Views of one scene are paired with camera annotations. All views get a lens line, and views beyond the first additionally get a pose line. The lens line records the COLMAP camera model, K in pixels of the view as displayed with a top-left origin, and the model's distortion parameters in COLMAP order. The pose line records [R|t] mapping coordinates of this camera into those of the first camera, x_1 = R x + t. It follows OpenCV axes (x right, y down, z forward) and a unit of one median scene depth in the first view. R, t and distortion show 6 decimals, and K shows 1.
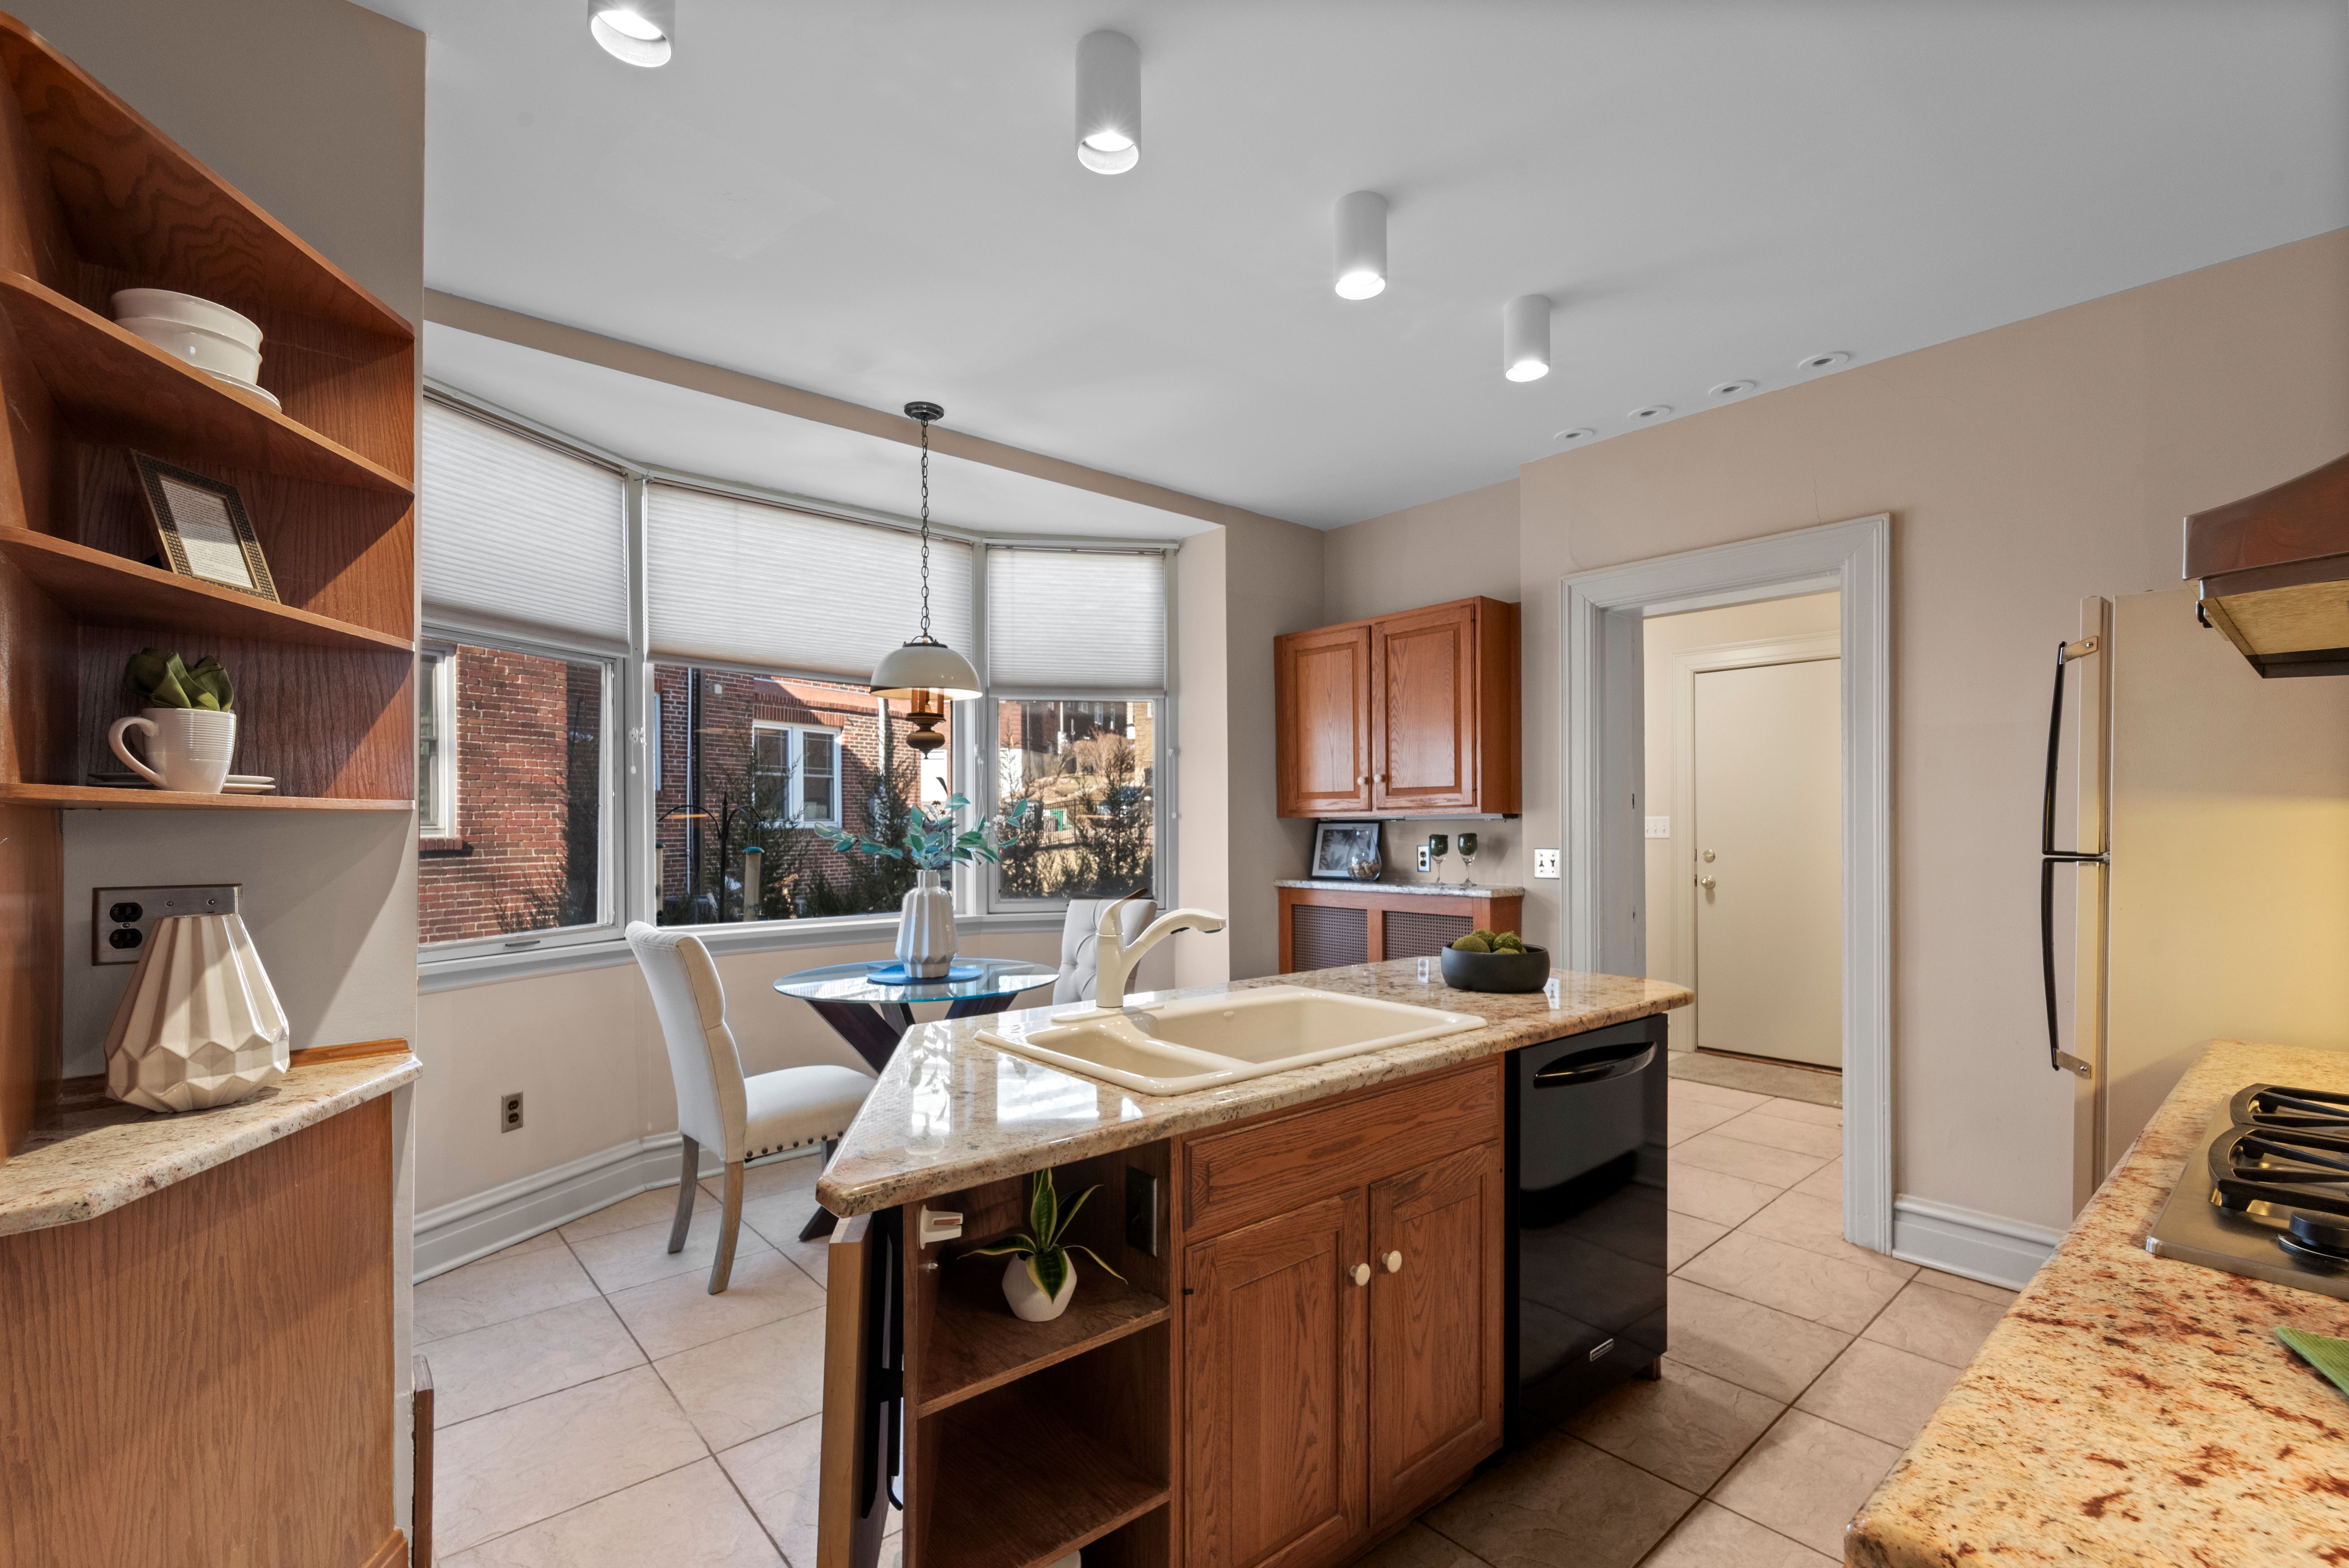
lens RADIAL K [[1021.9, 0, 1177.5], [0, 1021.9, 827.4], [0, 0, 1]] dist [0.001527, -0.001166]
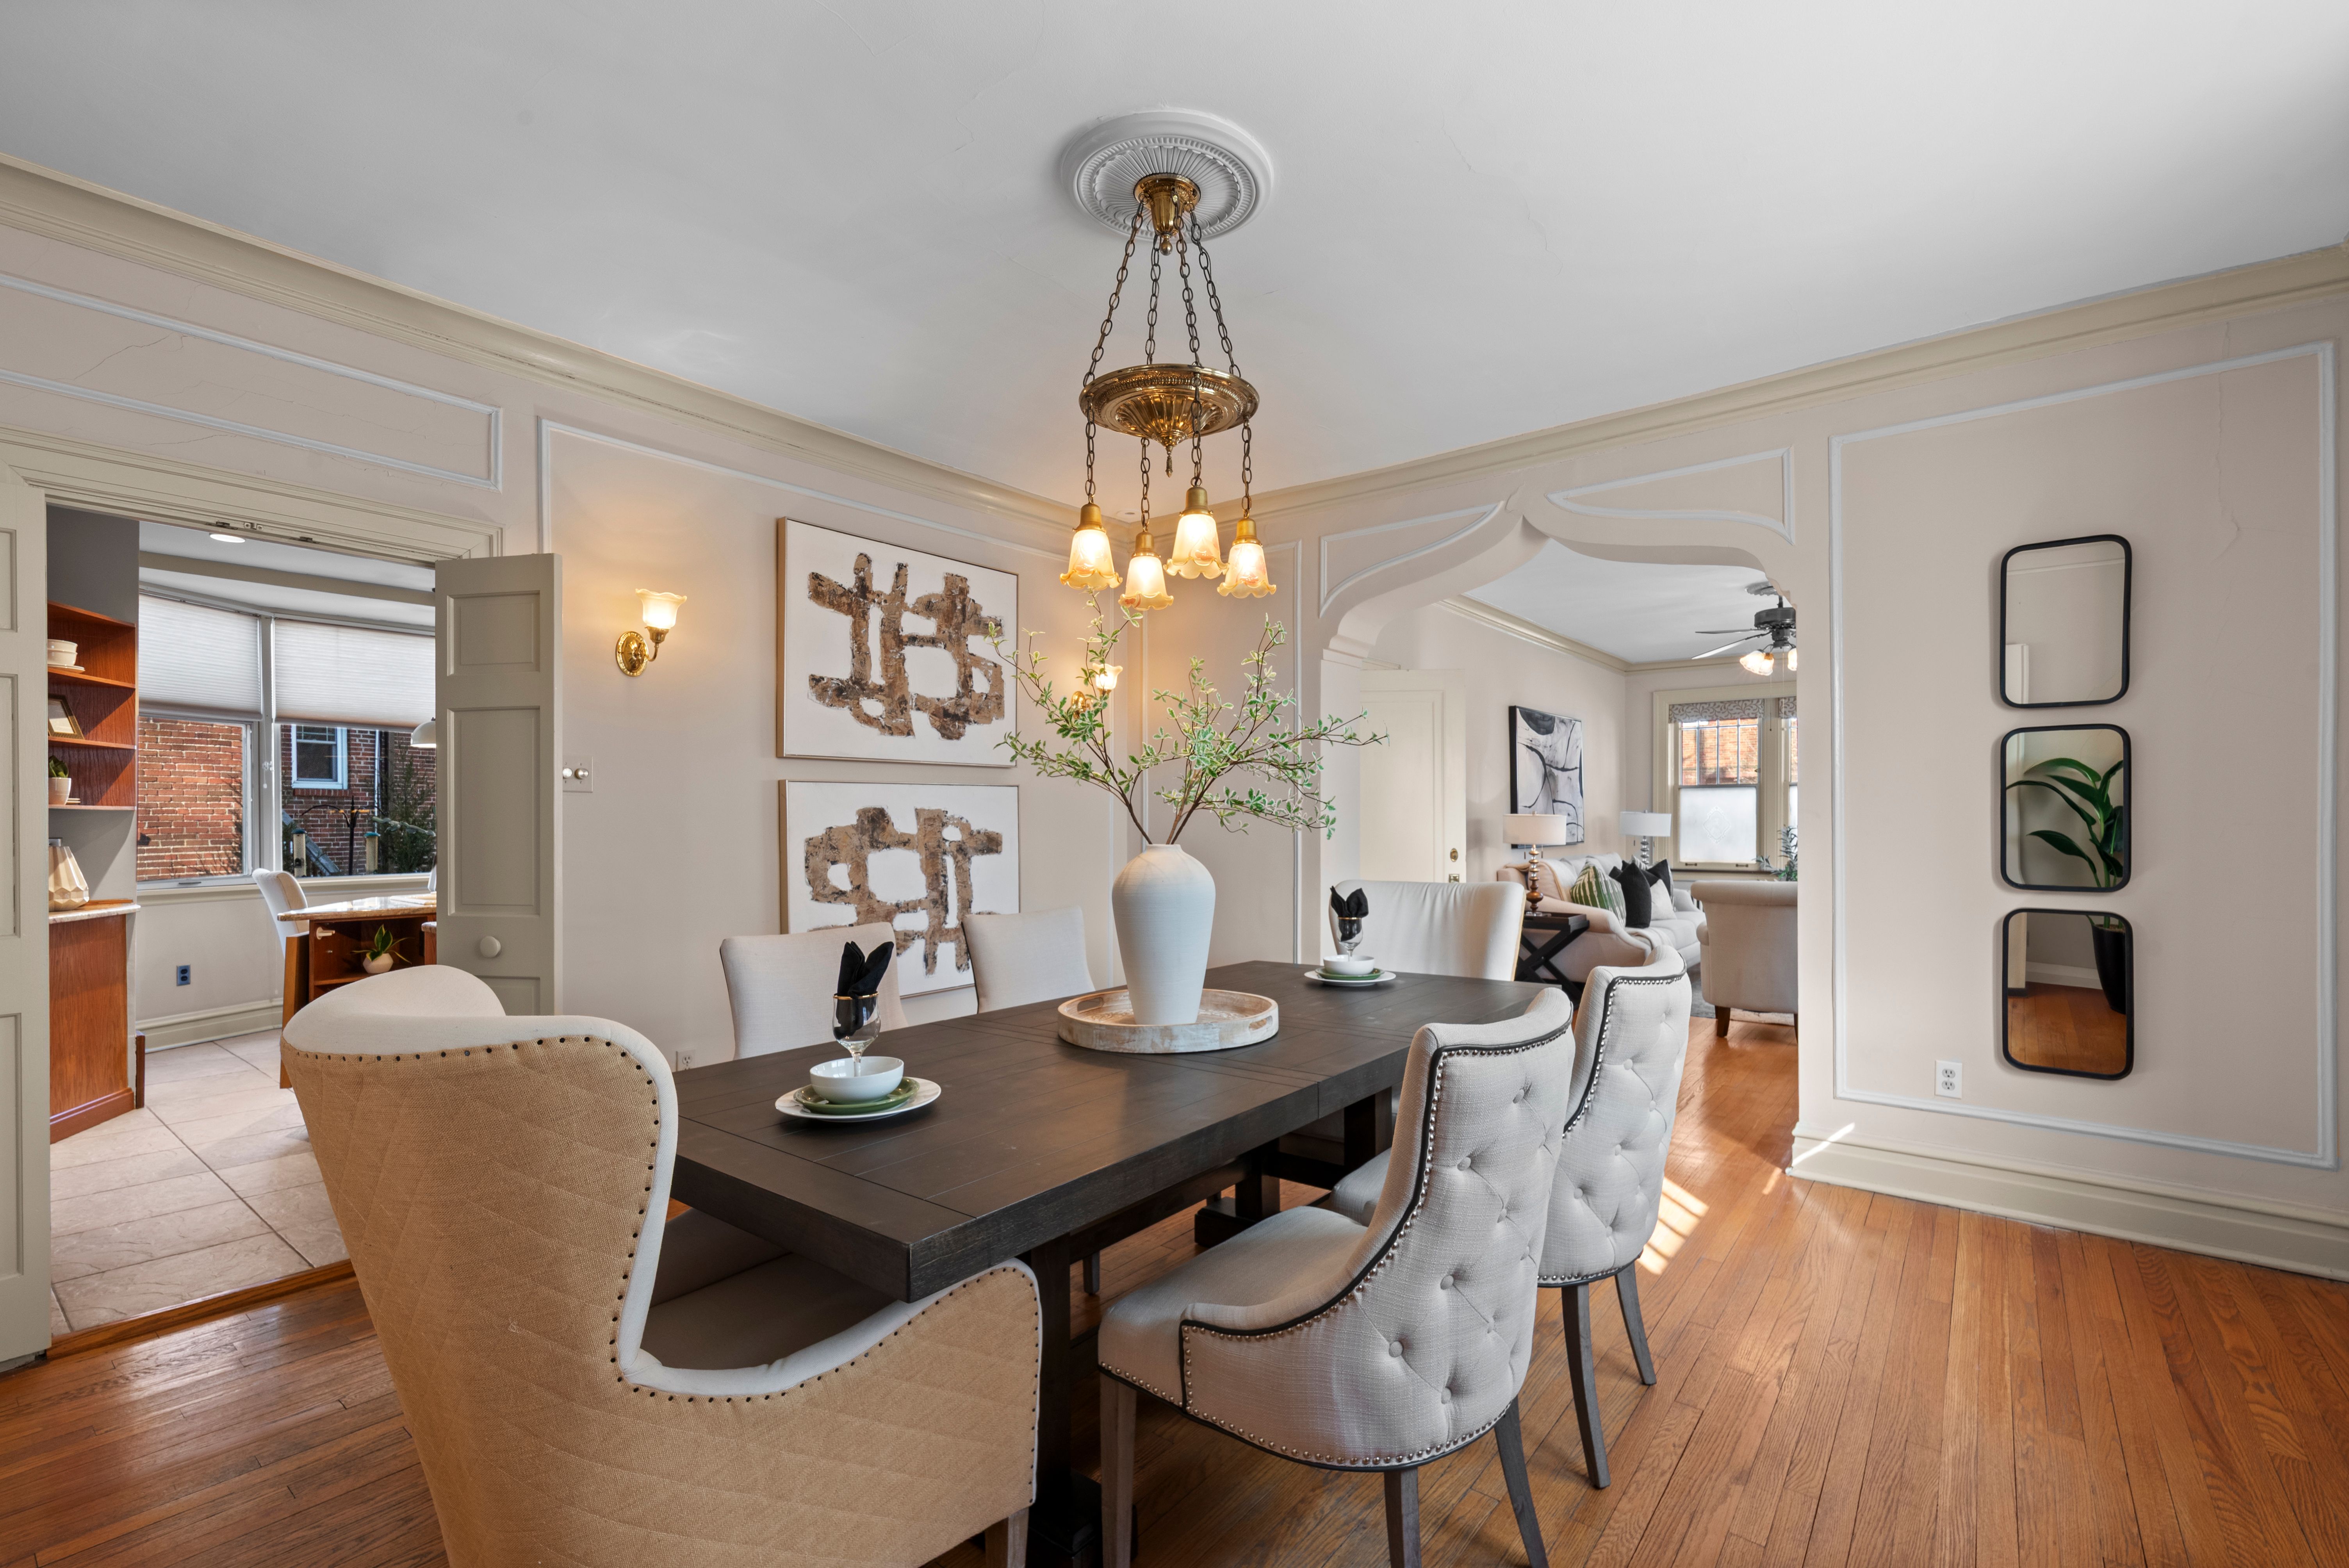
lens RADIAL K [[1021.9, 0, 1177.8], [0, 1021.9, 822.1], [0, 0, 1]] dist [0.001527, -0.001166]
pose [[0.982188, -0.004795, 0.187838, 1.331746], [0.005024, 0.999987, -0.000747, 0.027940], [-0.187832, 0.001677, 0.982200, -1.997178]]
